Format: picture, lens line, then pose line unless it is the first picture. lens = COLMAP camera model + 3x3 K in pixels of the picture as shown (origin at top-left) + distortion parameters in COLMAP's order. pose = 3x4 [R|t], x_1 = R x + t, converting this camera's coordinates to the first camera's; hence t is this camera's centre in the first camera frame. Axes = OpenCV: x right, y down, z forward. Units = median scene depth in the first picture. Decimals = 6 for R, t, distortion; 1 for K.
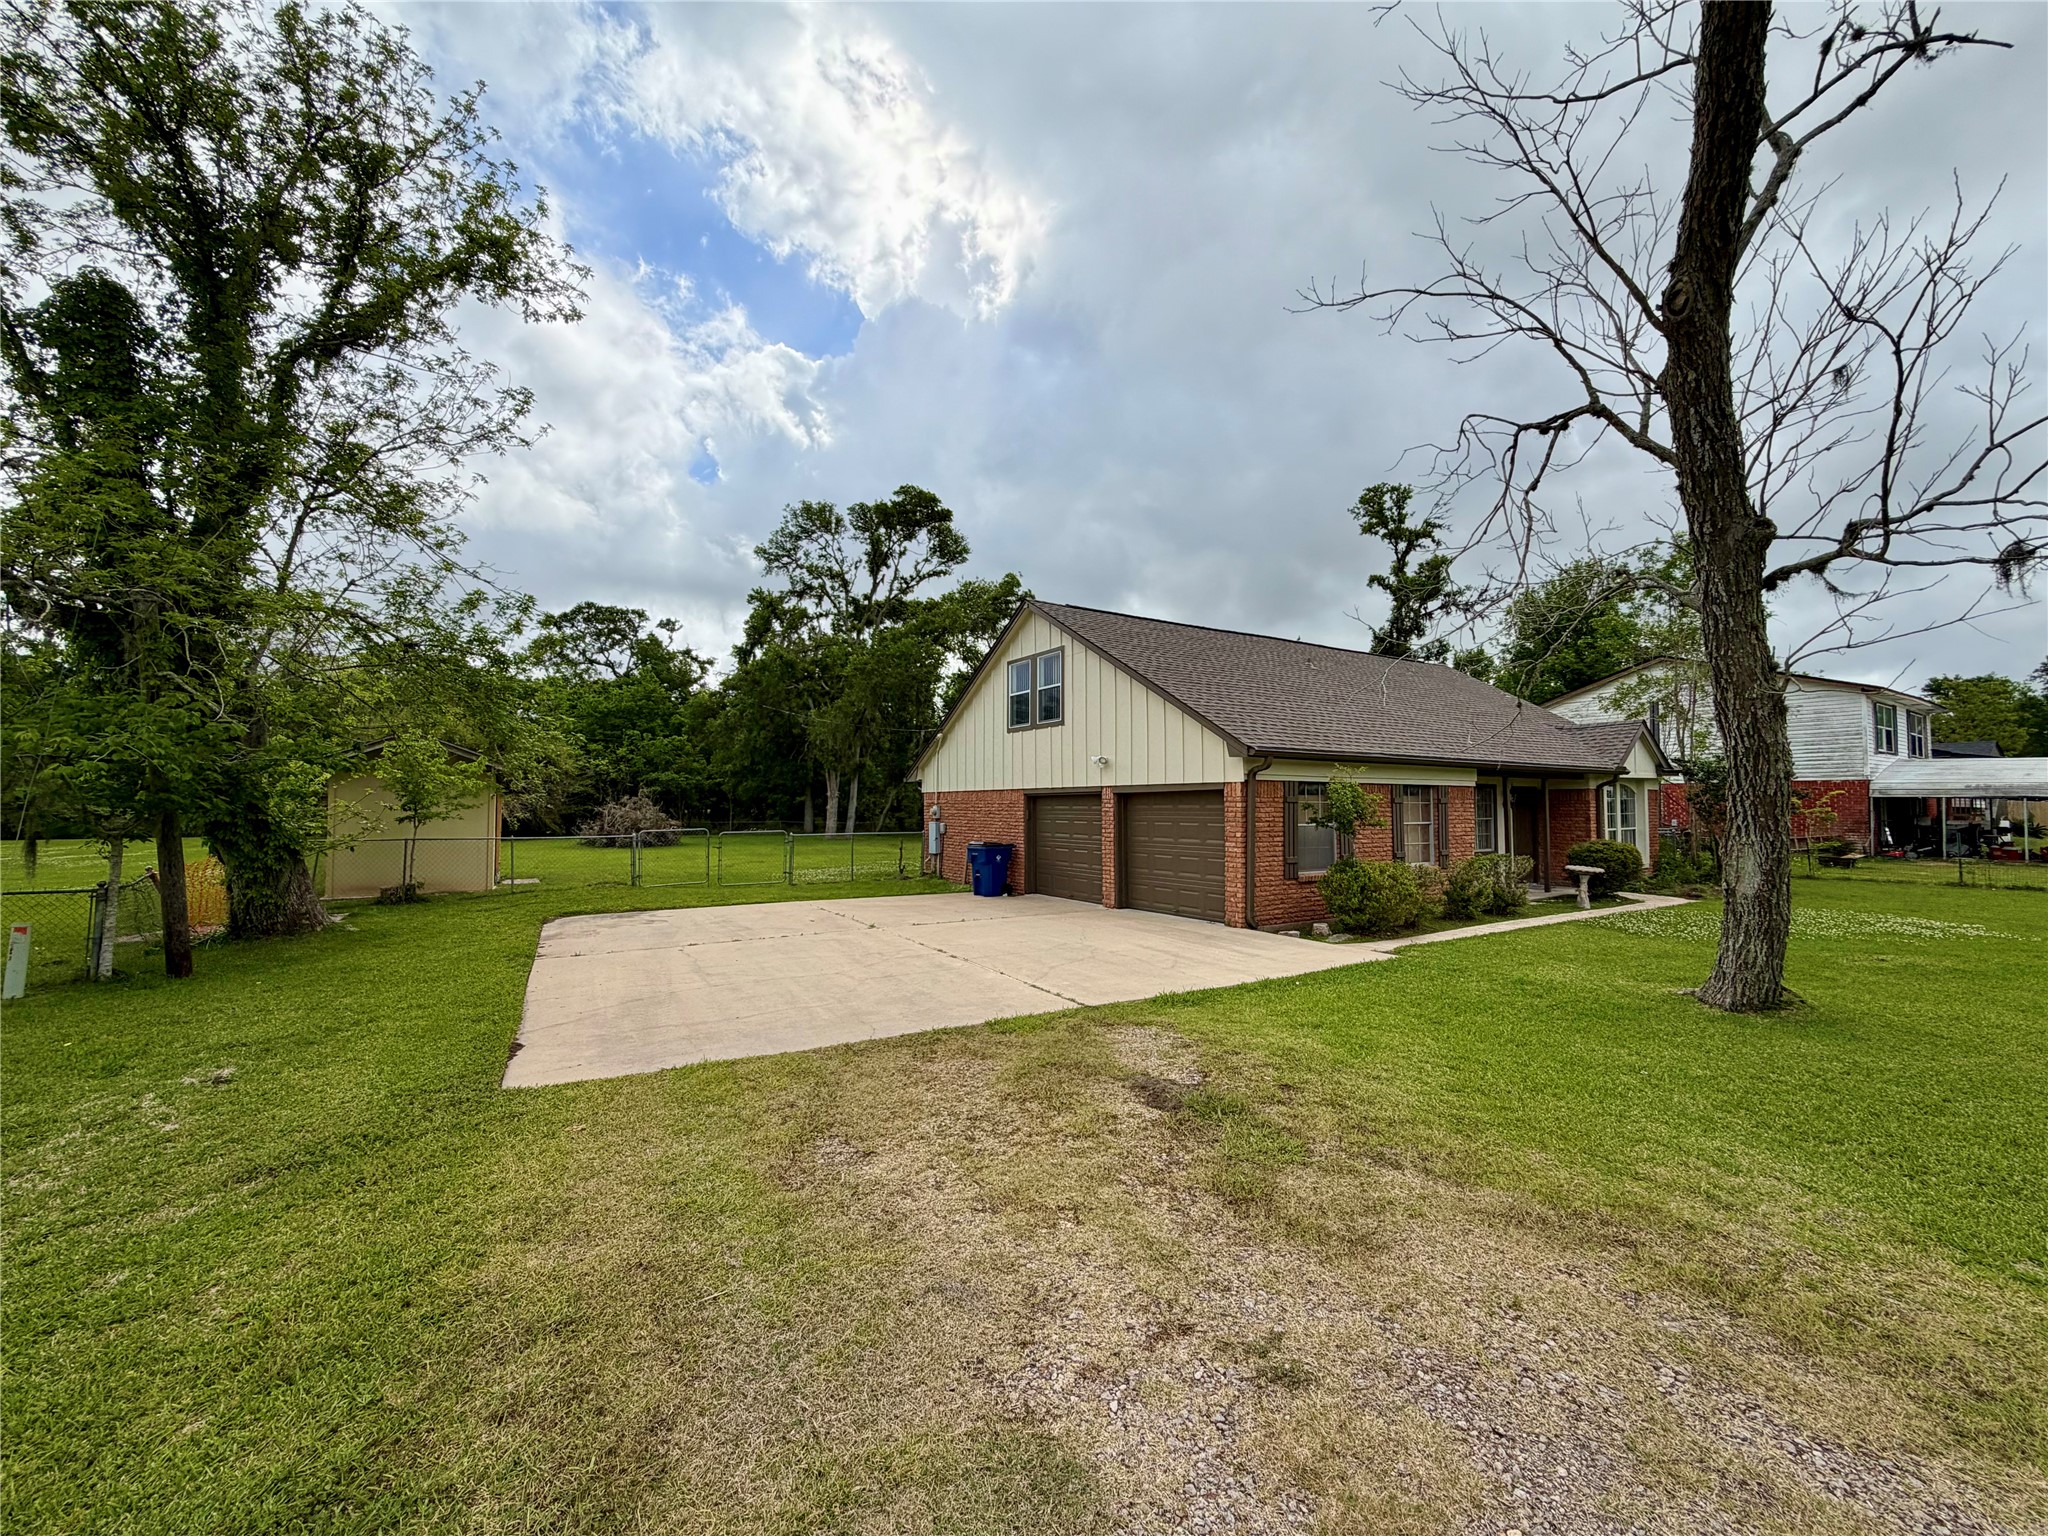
lens RADIAL K [[816.8, 0, 1008.0], [0, 816.8, 773.1], [0, 0, 1]] dist [0.000596, 0.000047]
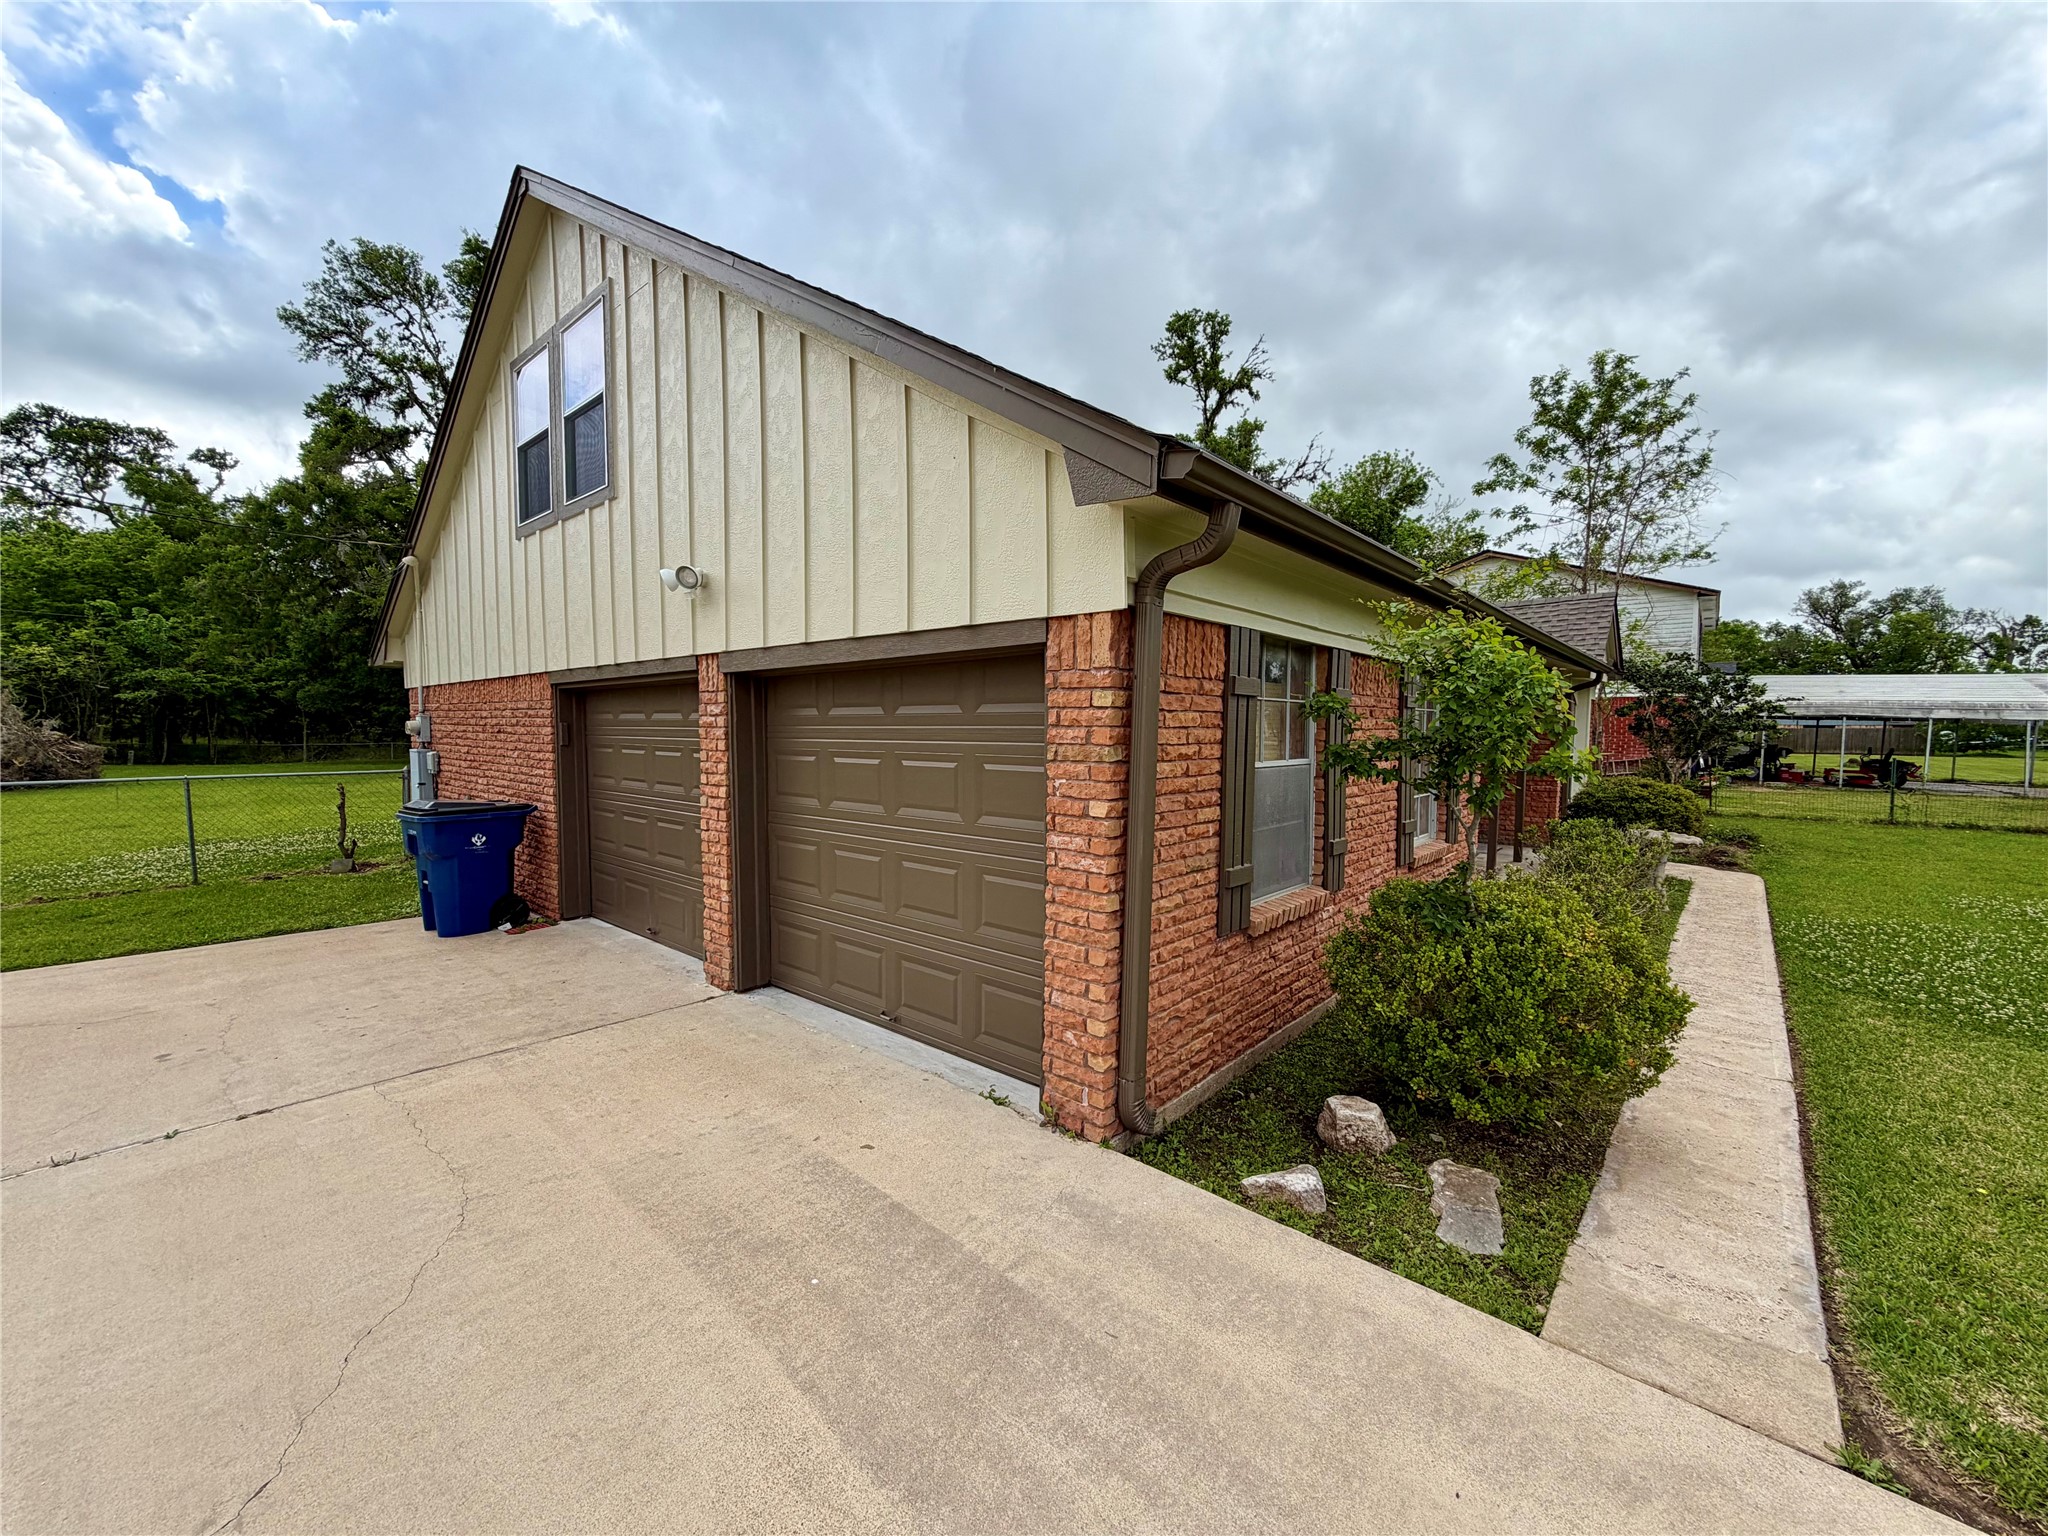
lens RADIAL K [[815.9, 0, 1024.0], [0, 815.9, 768.0], [0, 0, 1]] dist [-0.006827, -0.000063]
pose [[0.954259, -0.011494, 0.298762, 0.049100], [-0.016229, 0.995796, 0.090149, 0.010484], [-0.298542, -0.090874, 0.950060, 0.207438]]
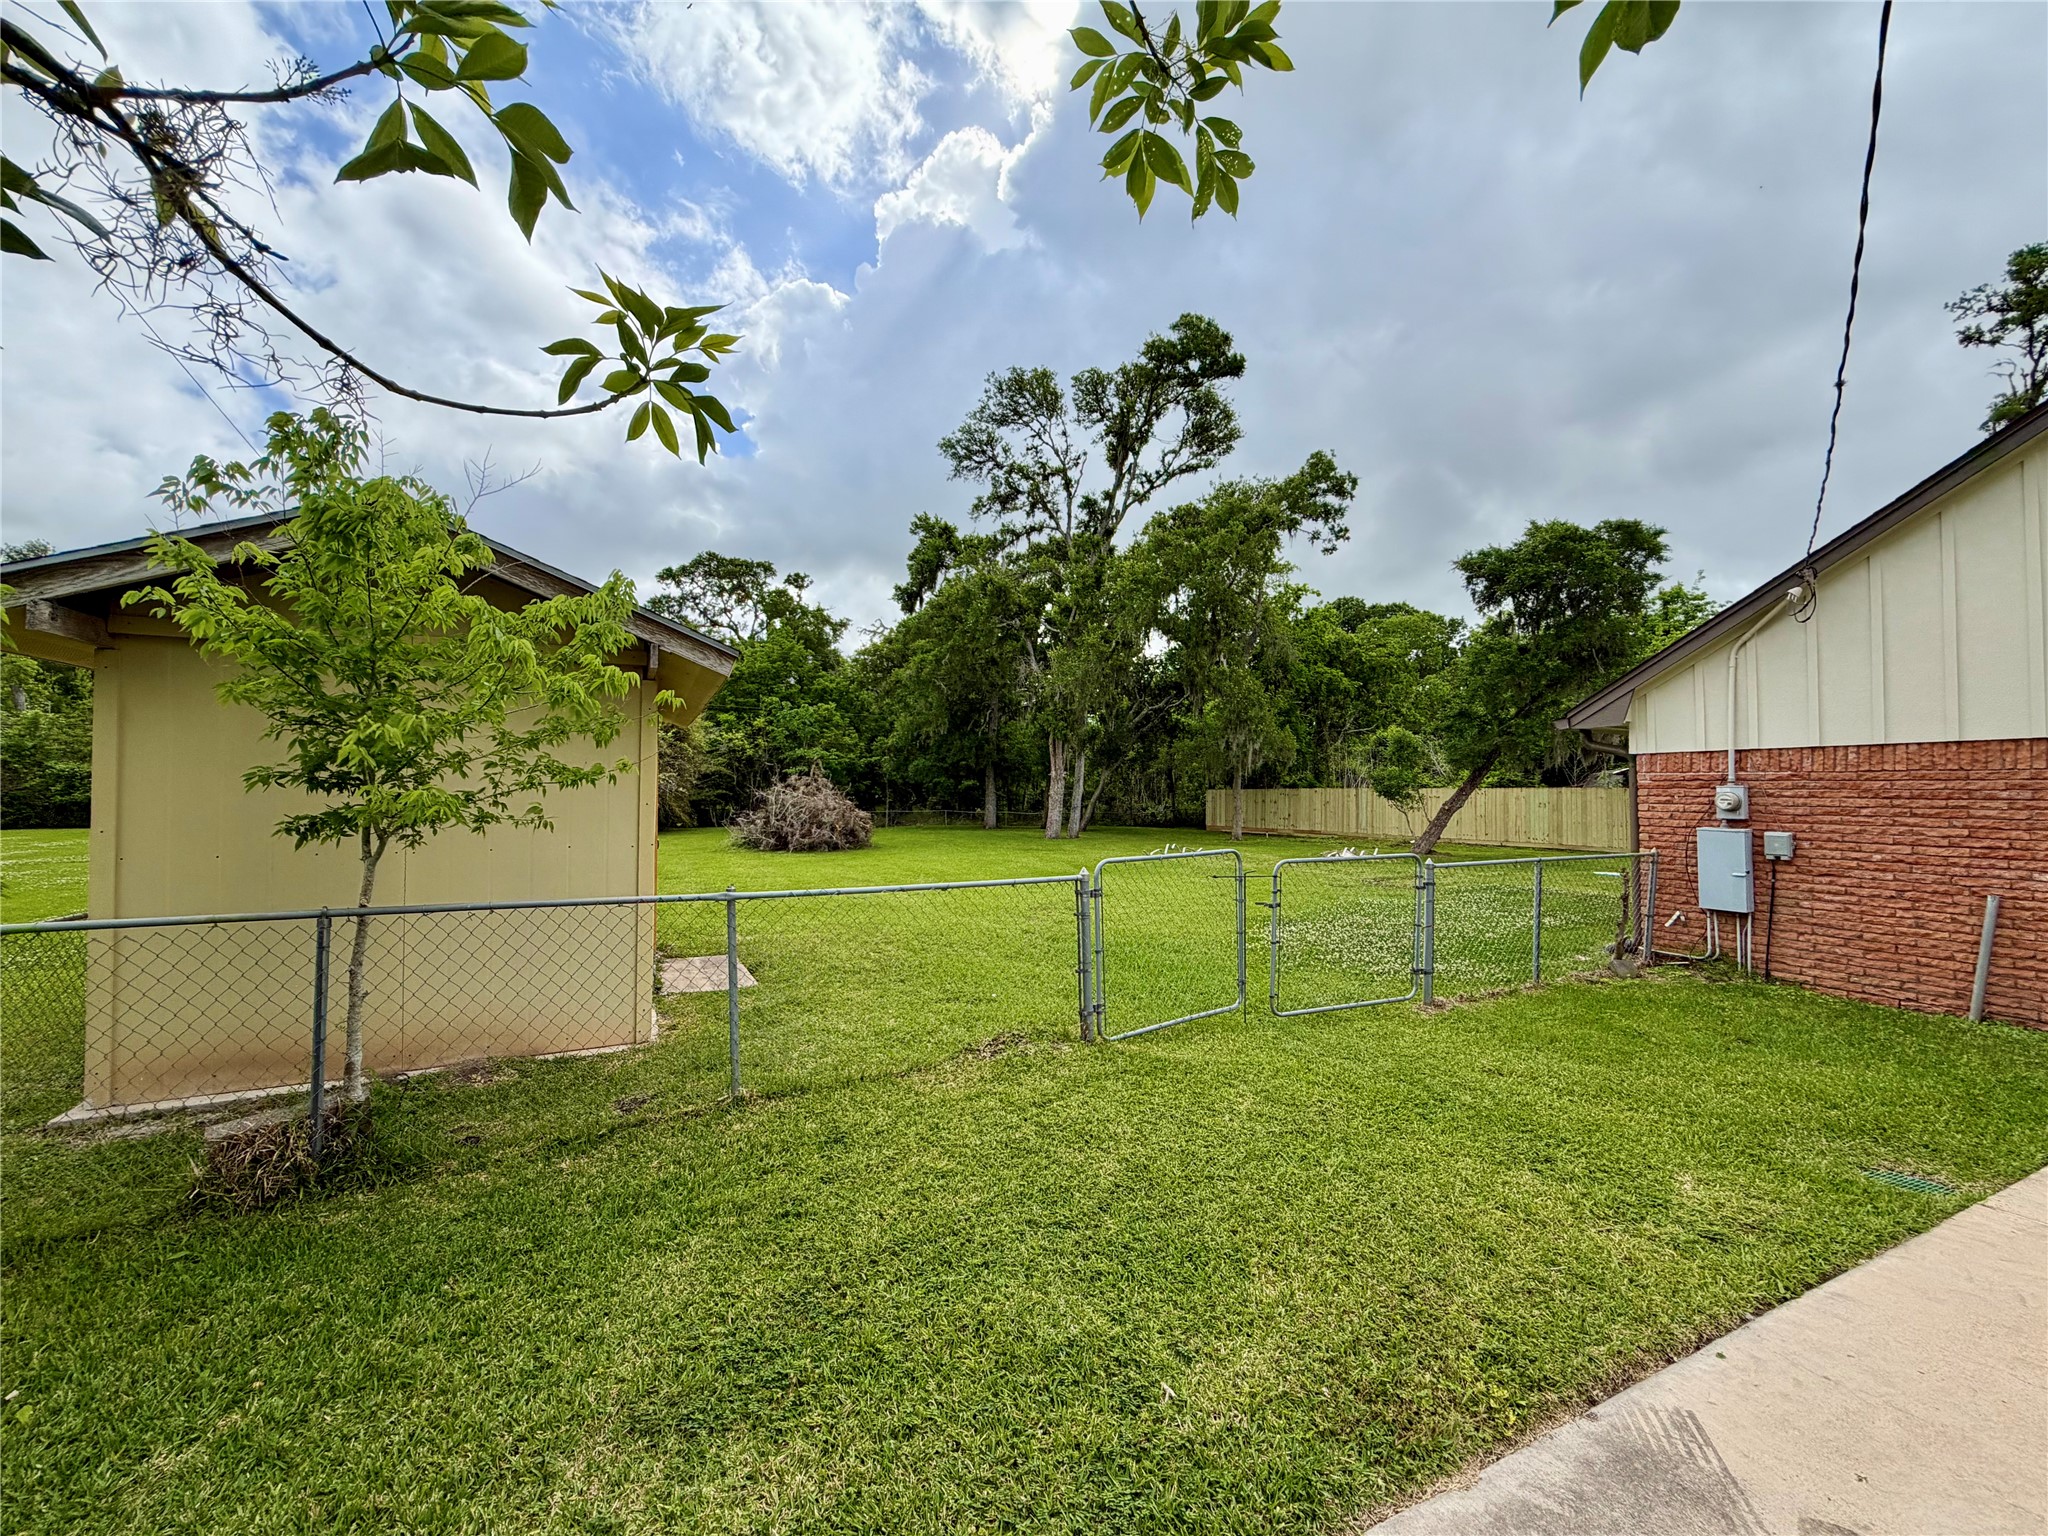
lens RADIAL K [[816.8, 0, 1008.0], [0, 816.8, 773.1], [0, 0, 1]] dist [0.000596, 0.000047]
pose [[0.994950, 0.001635, -0.100363, -0.180606], [-0.000087, 0.999881, 0.015419, 0.013127], [0.100376, -0.015333, 0.994831, 0.273741]]
